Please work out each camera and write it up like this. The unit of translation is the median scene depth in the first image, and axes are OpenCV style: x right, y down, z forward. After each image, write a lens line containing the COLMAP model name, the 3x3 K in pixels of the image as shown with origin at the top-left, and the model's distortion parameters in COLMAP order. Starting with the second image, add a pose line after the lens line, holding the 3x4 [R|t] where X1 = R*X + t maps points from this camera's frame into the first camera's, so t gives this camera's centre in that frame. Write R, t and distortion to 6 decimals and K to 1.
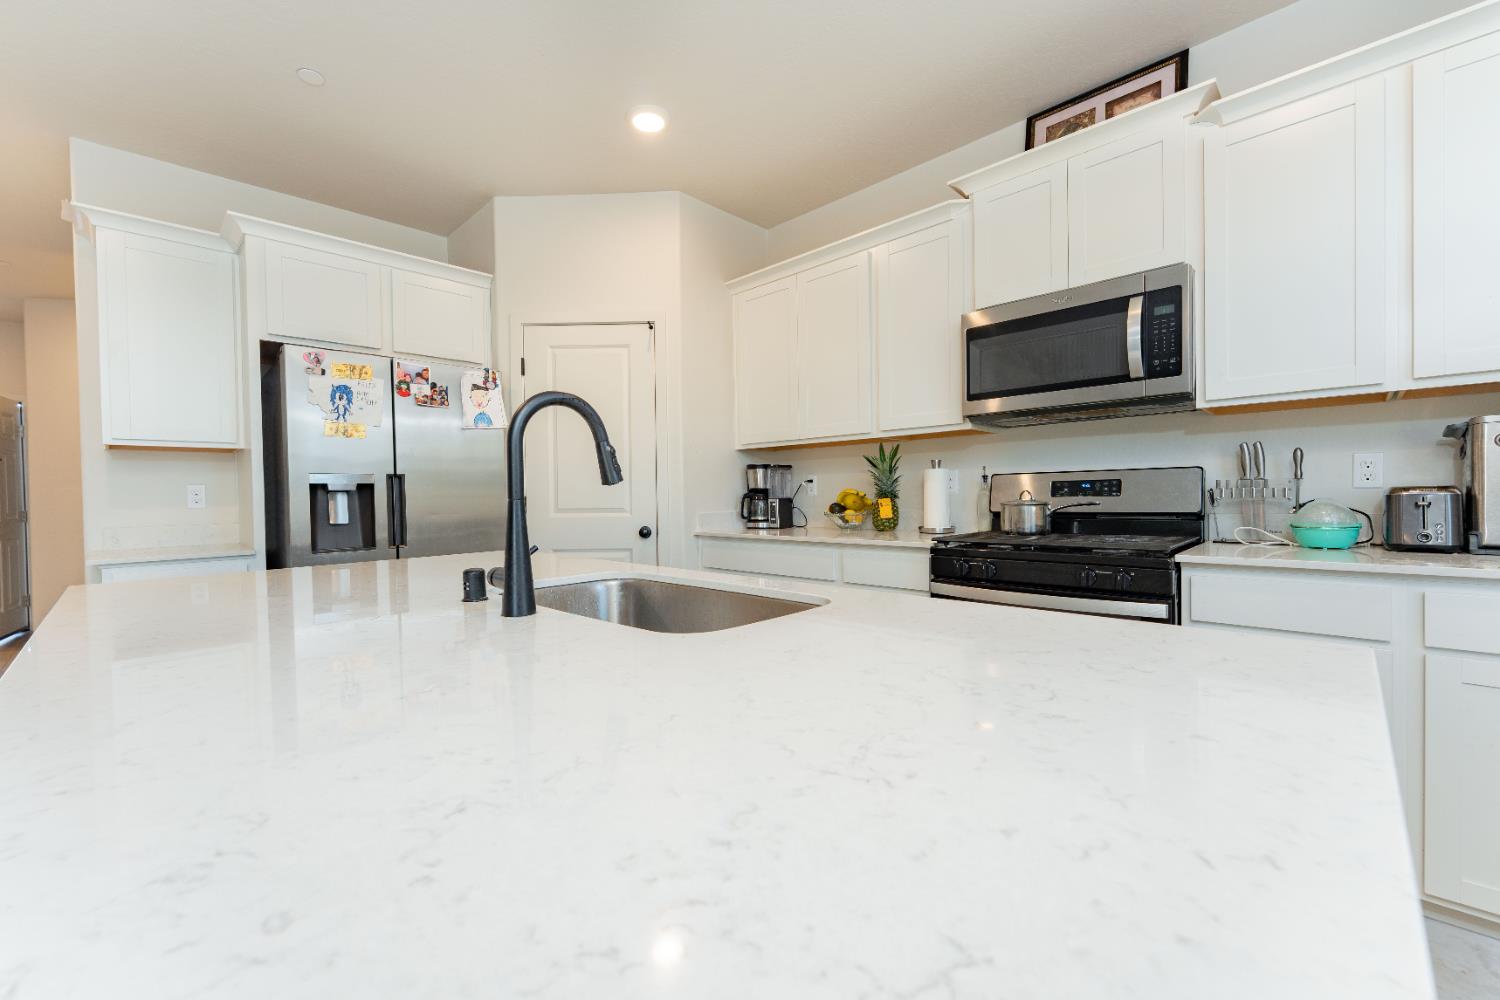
lens RADIAL K [[601.1, 0, 750.0], [0, 601.1, 500.0], [0, 0, 1]] dist [-0.000024, -0.000417]
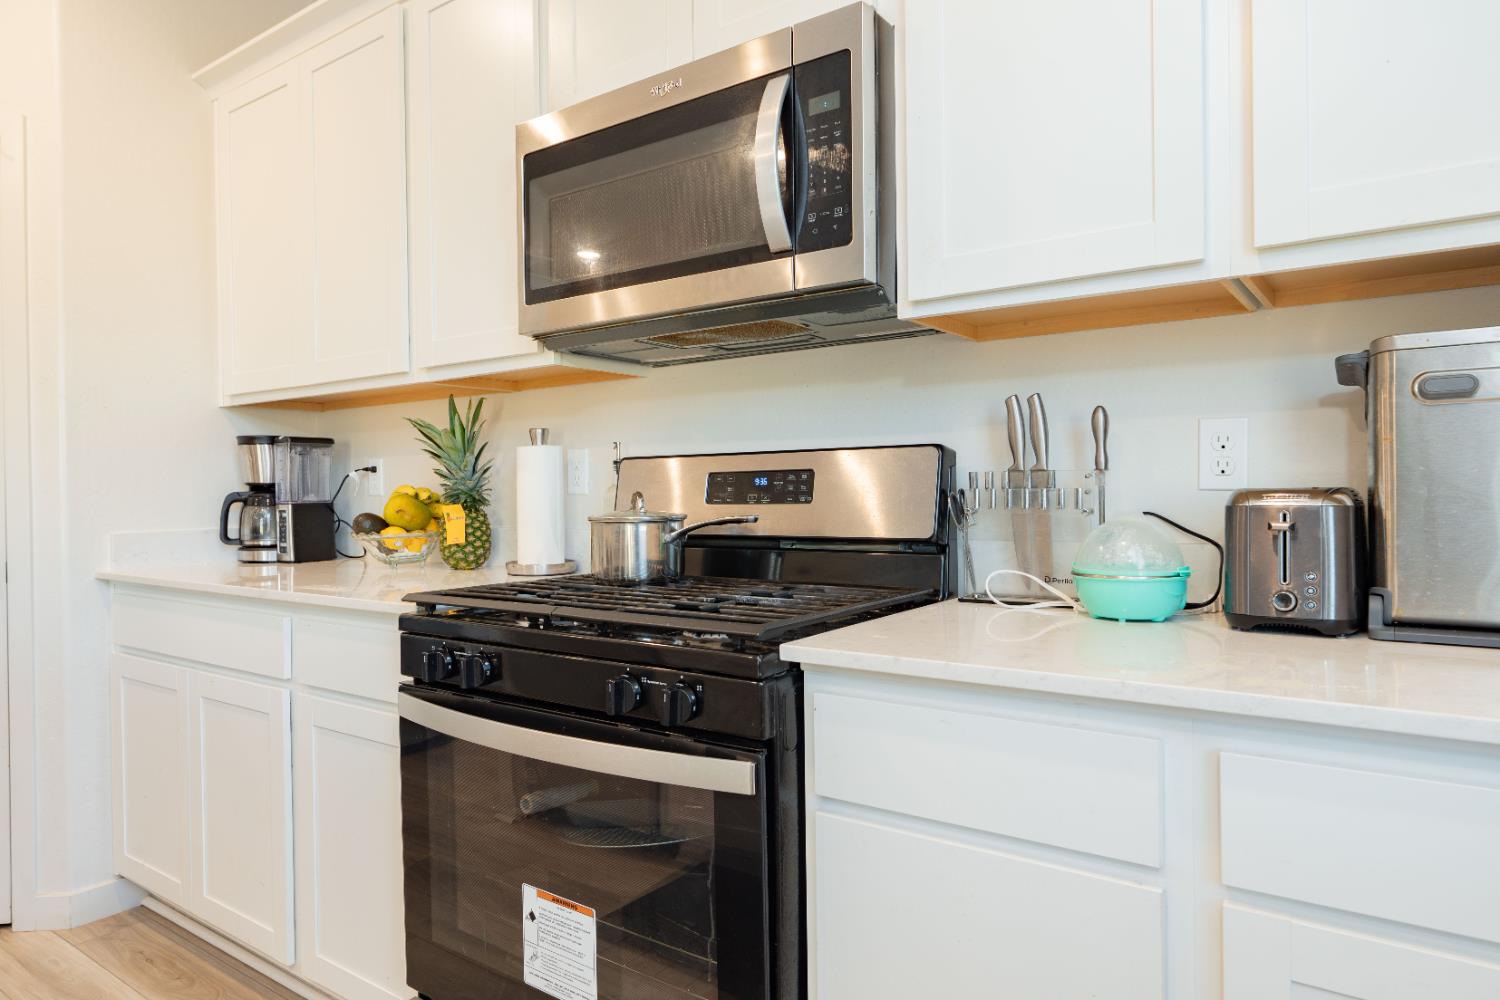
lens RADIAL K [[905.6, 0, 747.5], [0, 905.6, 482.4], [0, 0, 1]] dist [0.009645, 0.001018]
pose [[0.990887, 0.006100, 0.134557, 0.457190], [-0.003441, 0.999794, -0.019984, -0.008706], [-0.134651, 0.019339, 0.990704, 0.271831]]
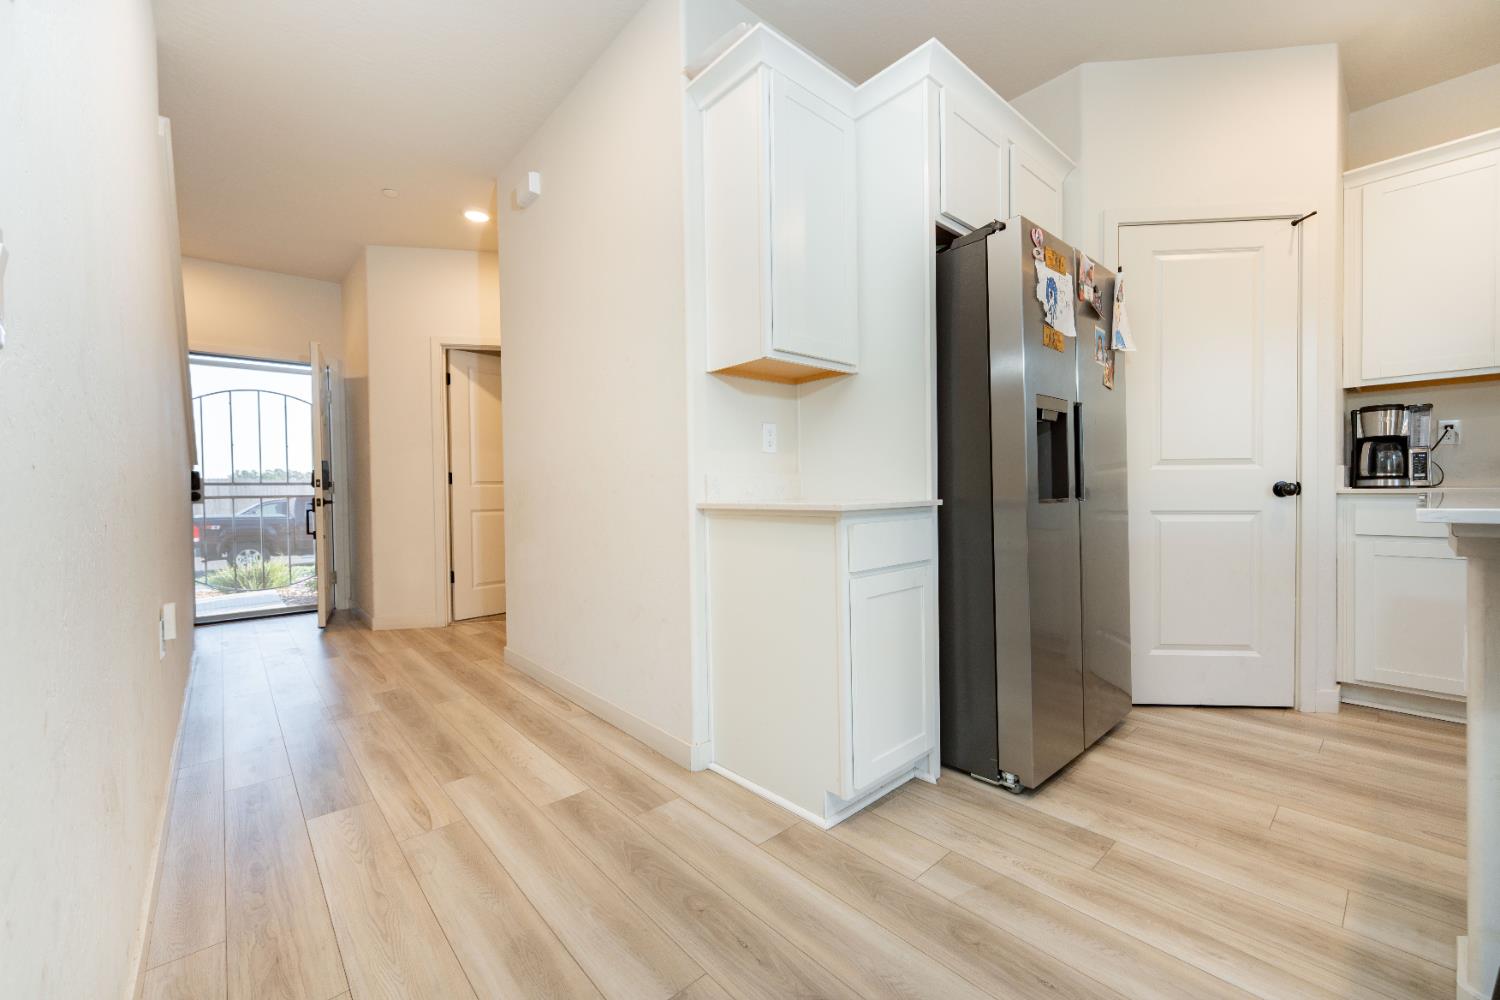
lens RADIAL K [[601.1, 0, 750.0], [0, 601.1, 500.0], [0, 0, 1]] dist [-0.000024, -0.000417]
pose [[0.997241, 0.000684, -0.074226, -1.072490], [0.000006, 0.999957, 0.009300, 0.080838], [0.074229, -0.009275, 0.997198, 0.238242]]
